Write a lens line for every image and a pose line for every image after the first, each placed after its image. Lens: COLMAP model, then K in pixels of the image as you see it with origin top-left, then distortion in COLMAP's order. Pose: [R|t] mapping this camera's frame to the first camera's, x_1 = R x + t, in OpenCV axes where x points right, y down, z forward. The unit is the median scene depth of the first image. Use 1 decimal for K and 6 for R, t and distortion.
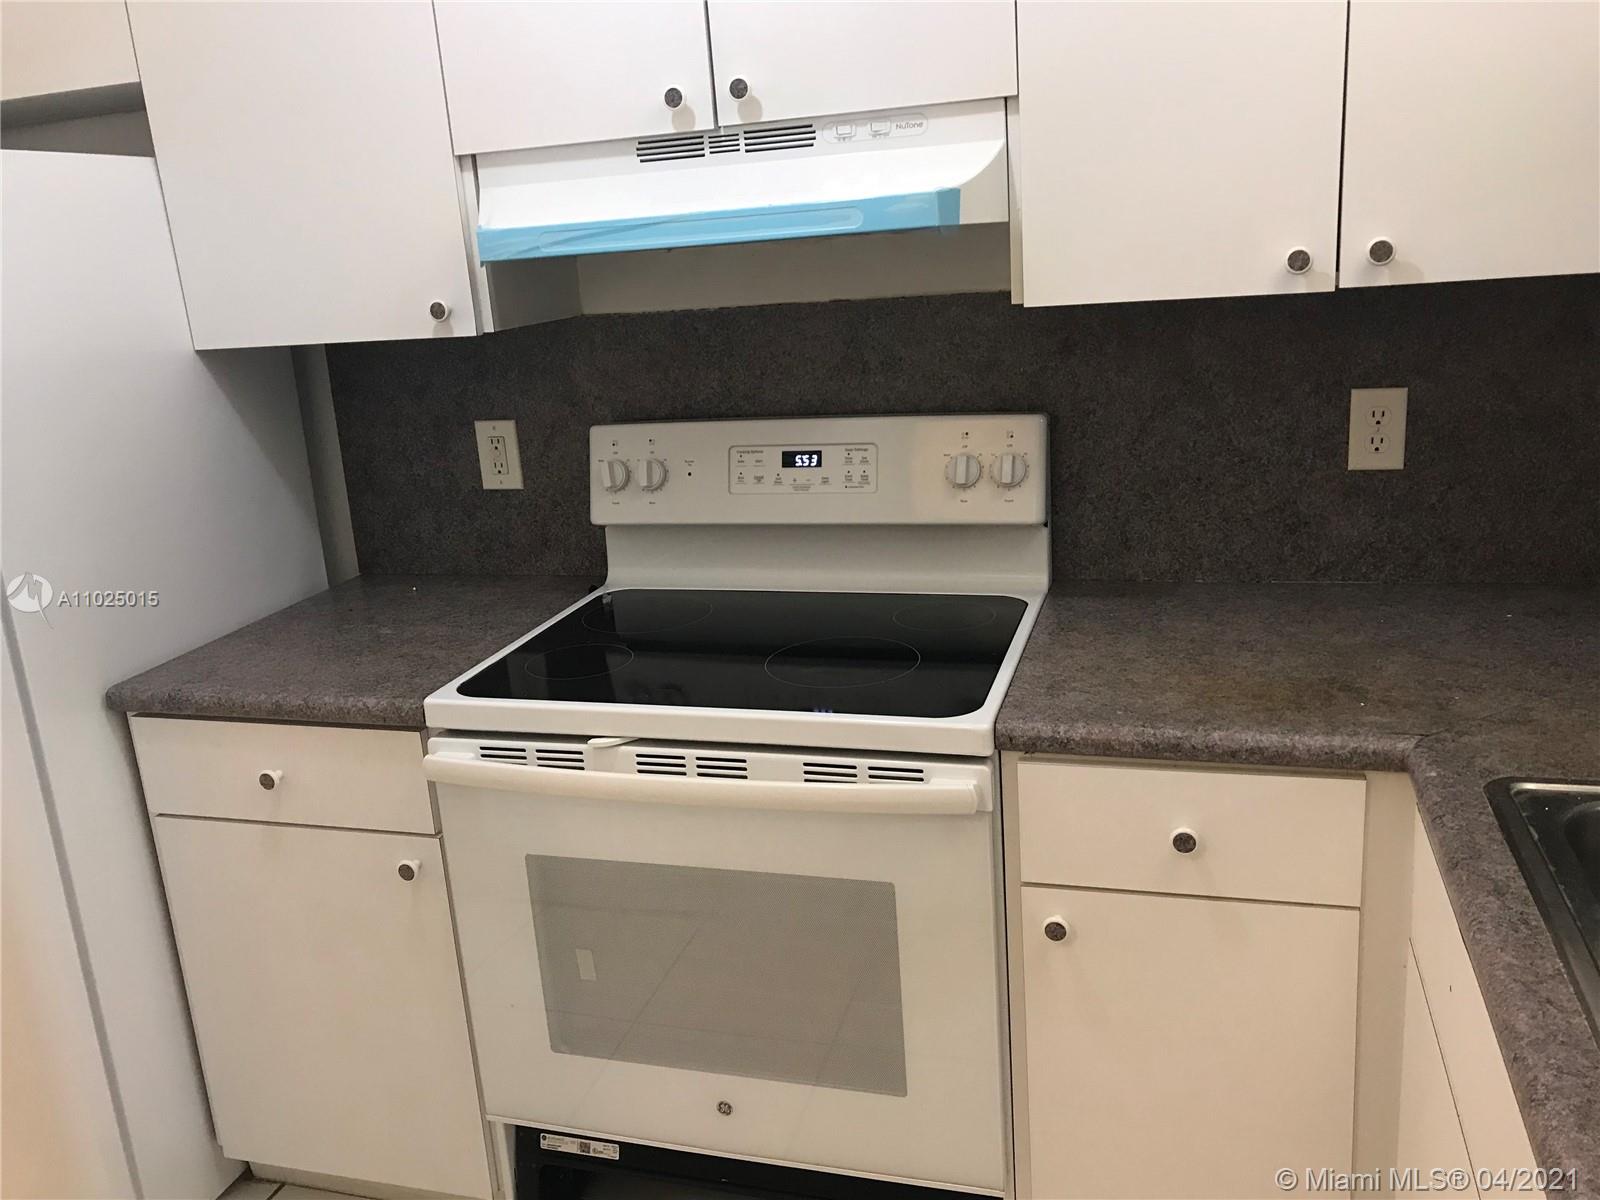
lens RADIAL K [[1355.3, 0, 788.6], [0, 1355.3, 611.4], [0, 0, 1]] dist [0.110339, -0.057741]
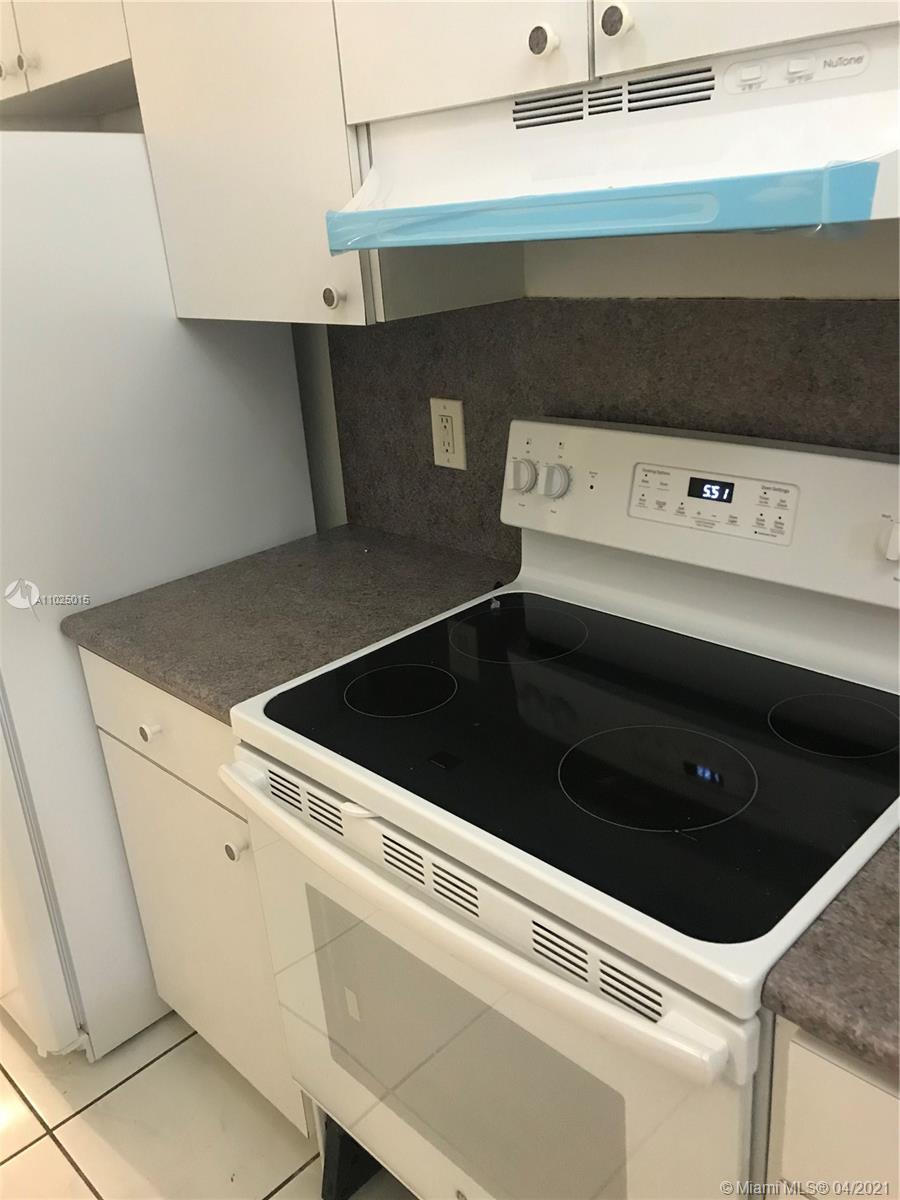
lens RADIAL K [[1016.5, 0, 457.0], [0, 1016.5, 591.7], [0, 0, 1]] dist [0.110339, -0.057741]
pose [[0.885499, 0.175259, -0.430320, 0.155369], [-0.122741, 0.981468, 0.147156, -0.124924], [0.448136, -0.077489, 0.890601, 0.360623]]
